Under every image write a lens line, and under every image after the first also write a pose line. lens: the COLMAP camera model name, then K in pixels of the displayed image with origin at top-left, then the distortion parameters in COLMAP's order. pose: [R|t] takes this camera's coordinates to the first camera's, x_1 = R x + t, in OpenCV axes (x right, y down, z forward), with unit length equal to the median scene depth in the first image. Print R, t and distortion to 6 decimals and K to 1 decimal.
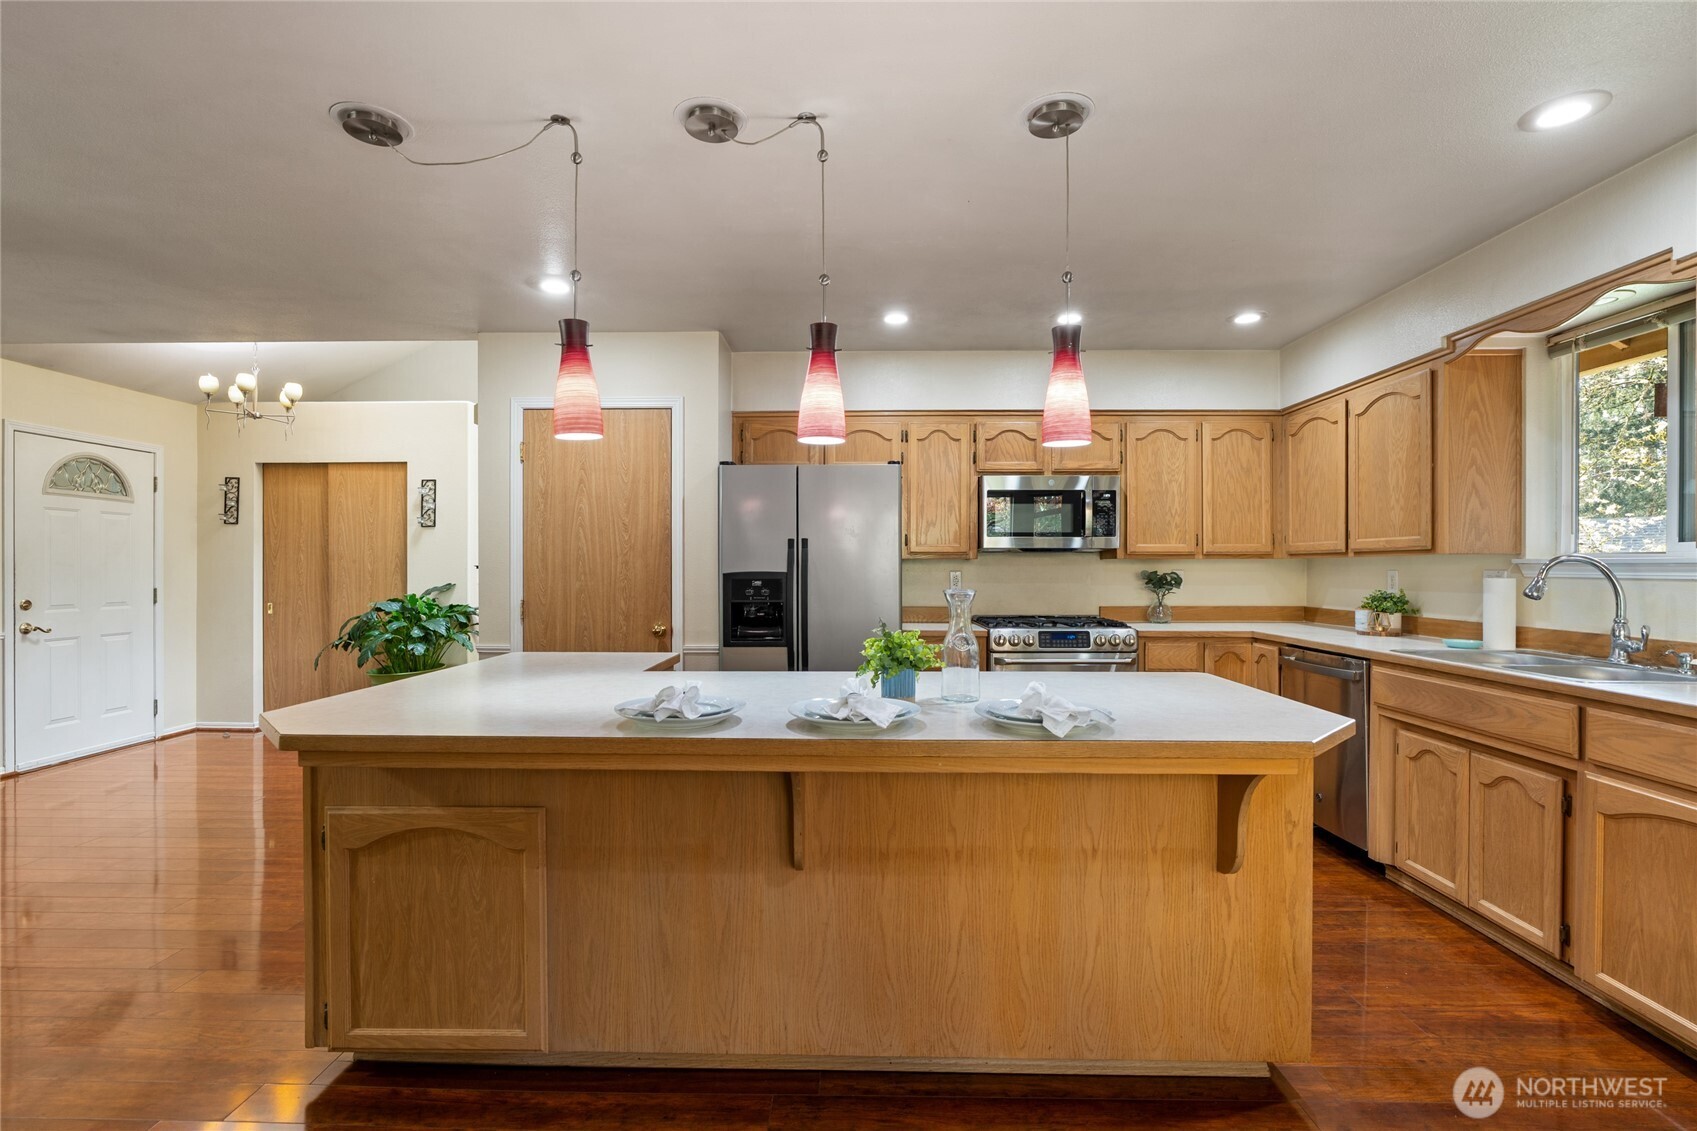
lens RADIAL K [[770.1, 0, 837.2], [0, 770.1, 574.6], [0, 0, 1]] dist [-0.010022, 0.003590]
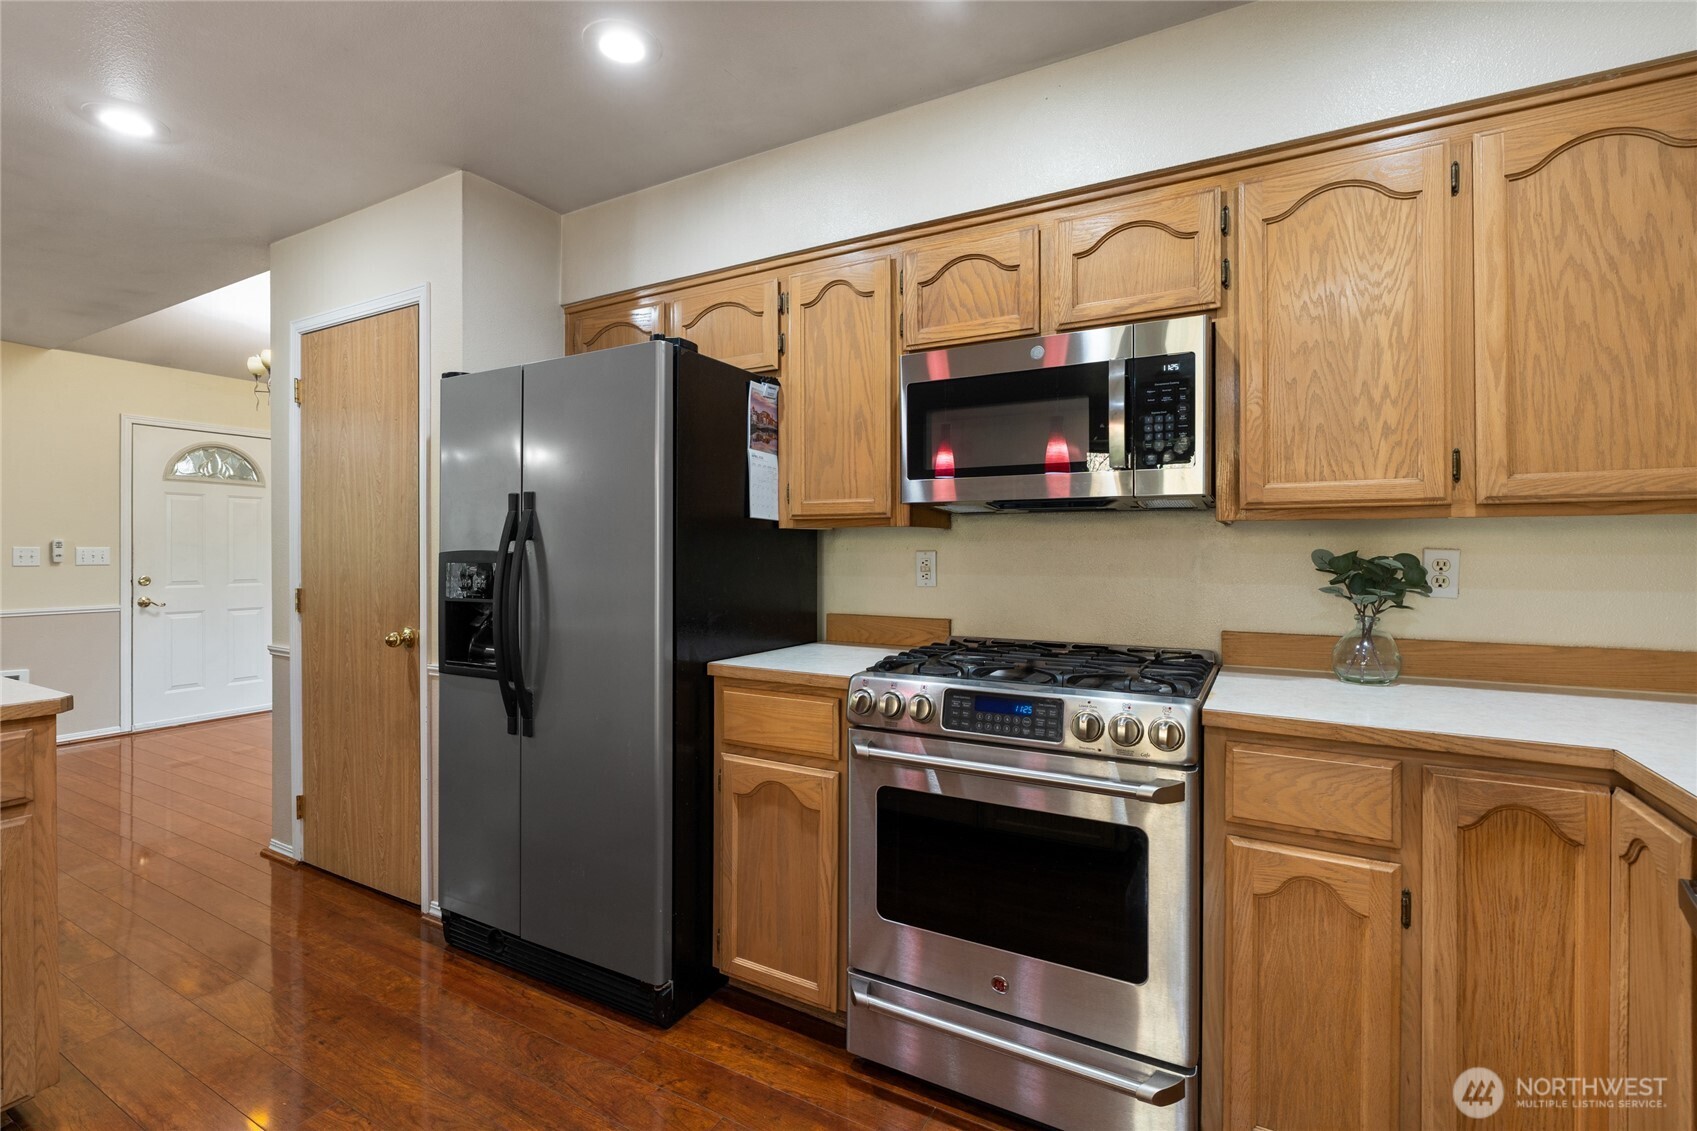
lens RADIAL K [[770.1, 0, 844.7], [0, 770.1, 550.5], [0, 0, 1]] dist [-0.010022, 0.003590]
pose [[0.882128, 0.000774, -0.471010, 0.386529], [-0.005106, 0.999956, -0.007920, -0.000690], [0.470983, 0.009391, 0.882092, 0.549862]]
